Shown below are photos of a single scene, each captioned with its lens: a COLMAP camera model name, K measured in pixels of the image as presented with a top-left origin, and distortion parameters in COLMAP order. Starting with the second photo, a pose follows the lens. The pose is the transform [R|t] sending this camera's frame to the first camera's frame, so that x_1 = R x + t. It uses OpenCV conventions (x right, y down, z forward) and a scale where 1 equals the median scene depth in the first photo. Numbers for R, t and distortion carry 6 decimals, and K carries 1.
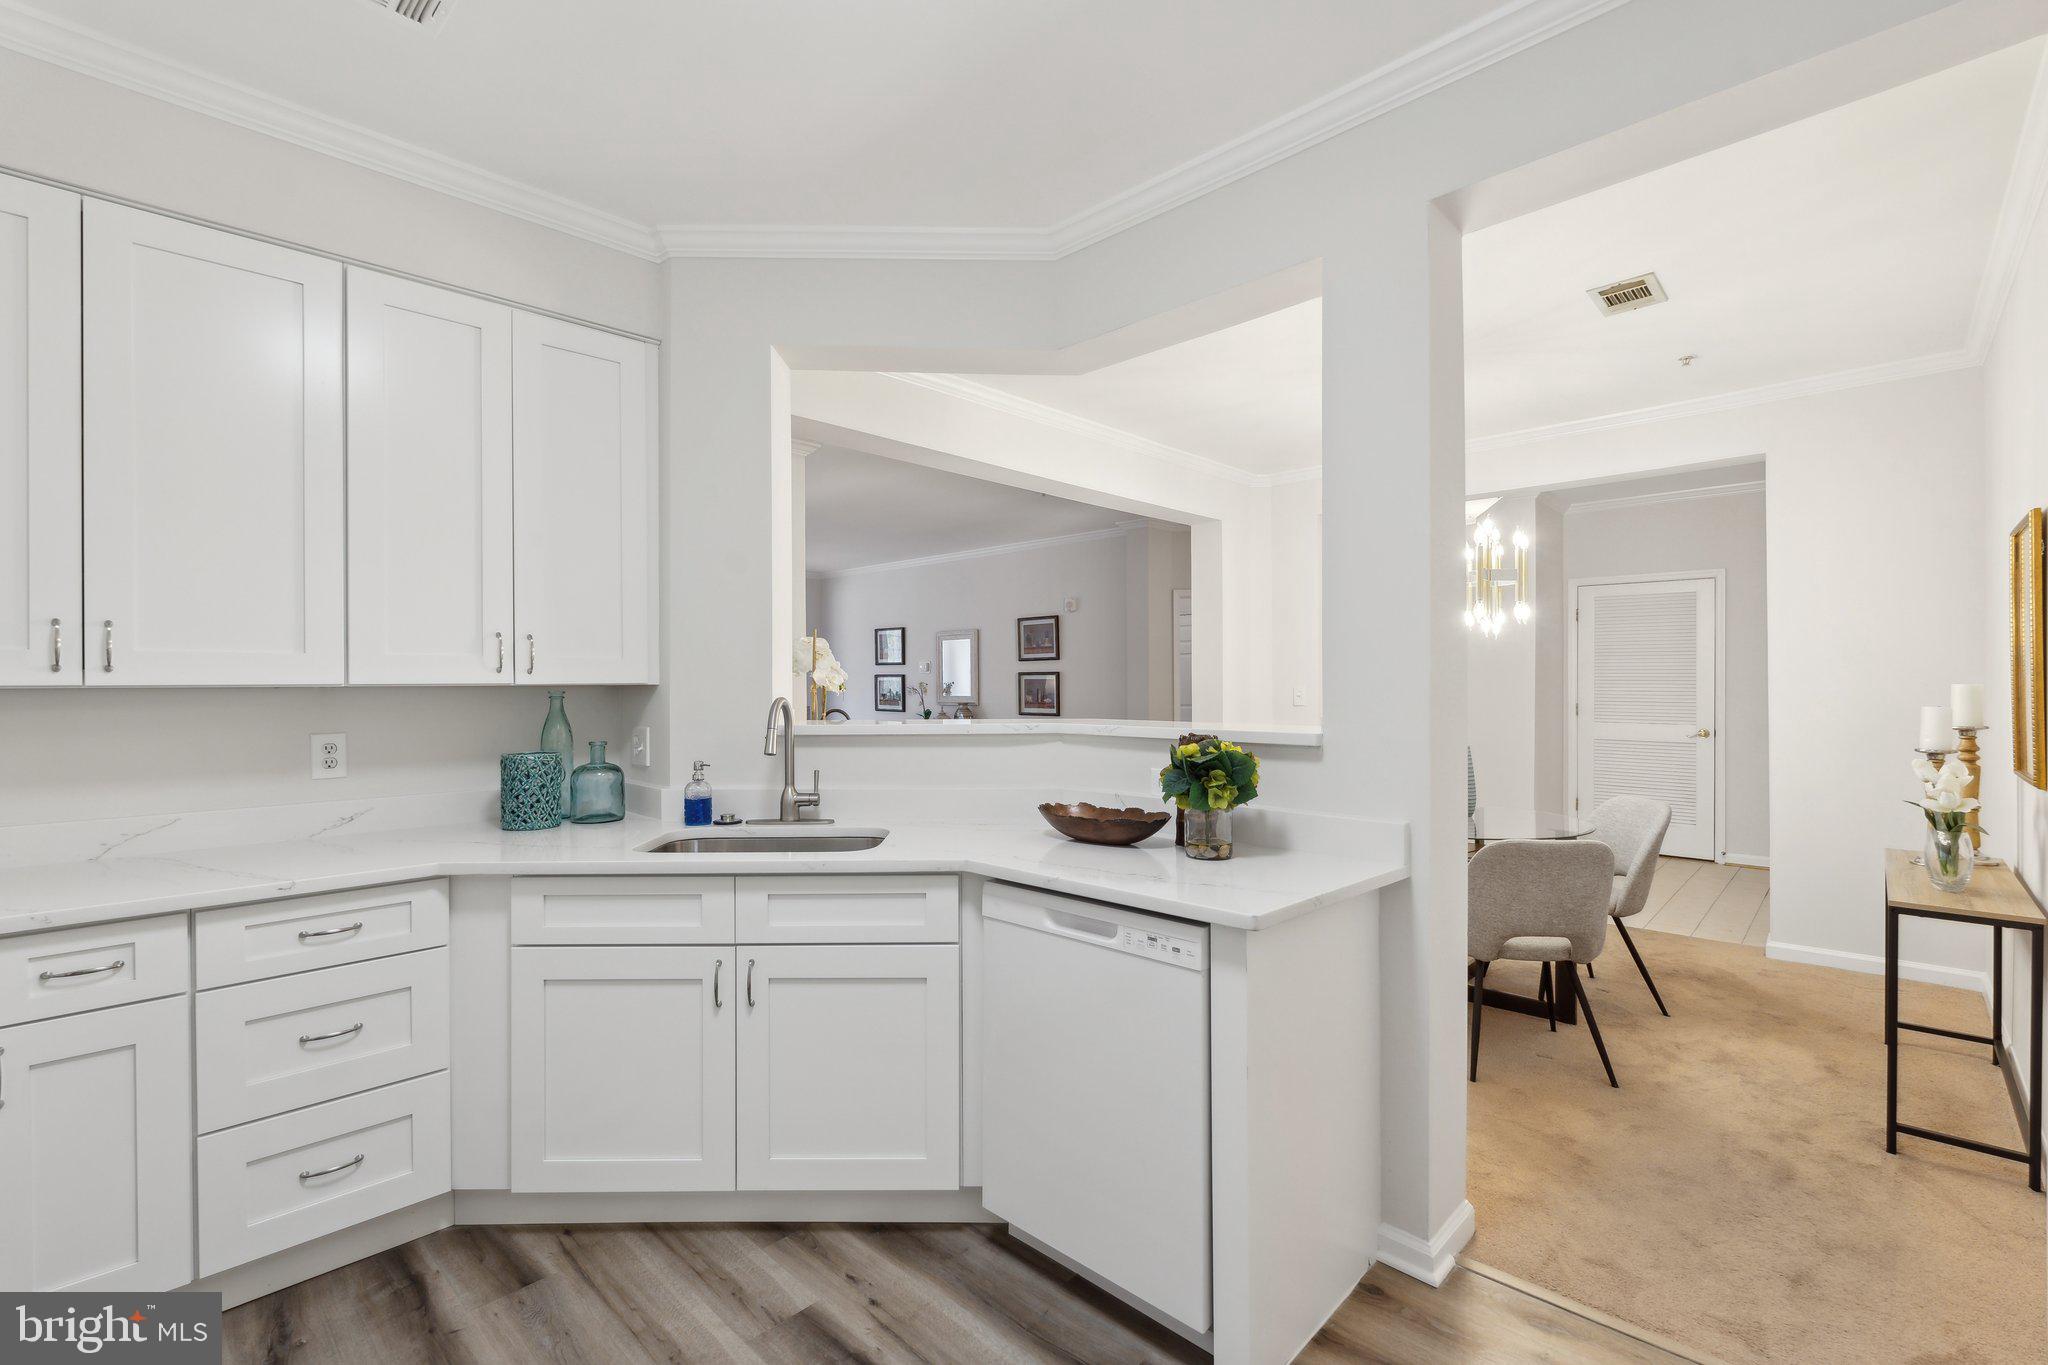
lens RADIAL K [[912.1, 0, 1003.0], [0, 912.1, 677.0], [0, 0, 1]] dist [-0.003310, -0.000662]
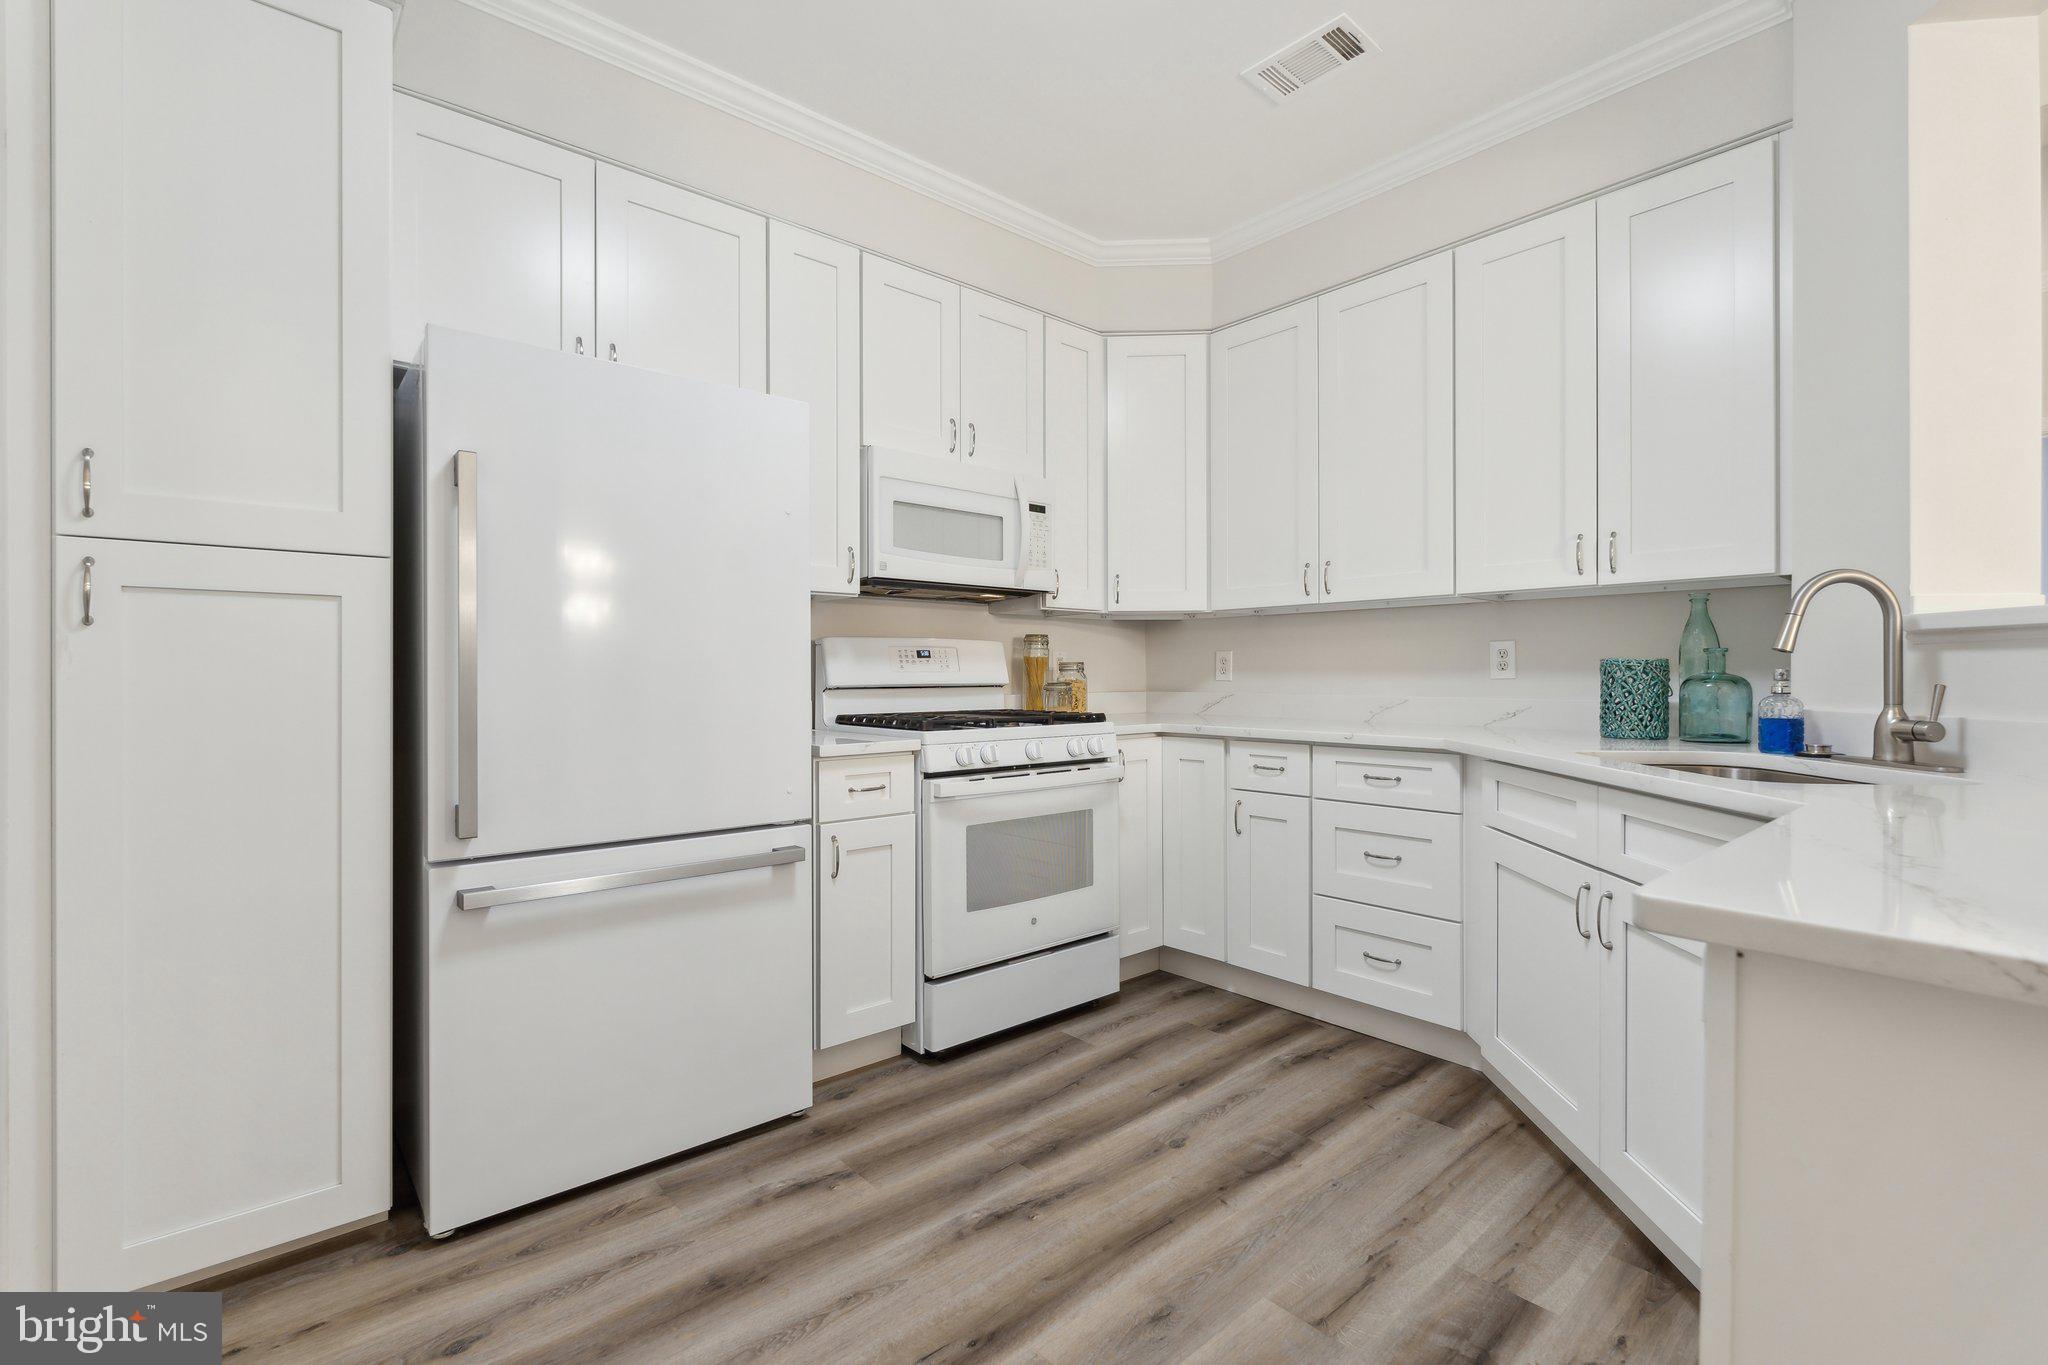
lens RADIAL K [[912.1, 0, 1025.9], [0, 912.1, 671.7], [0, 0, 1]] dist [-0.003310, -0.000662]
pose [[-0.085927, 0.001300, -0.996301, 0.564383], [0.004461, 0.999990, 0.000920, 0.112562], [0.996291, -0.004366, -0.085932, 0.554230]]
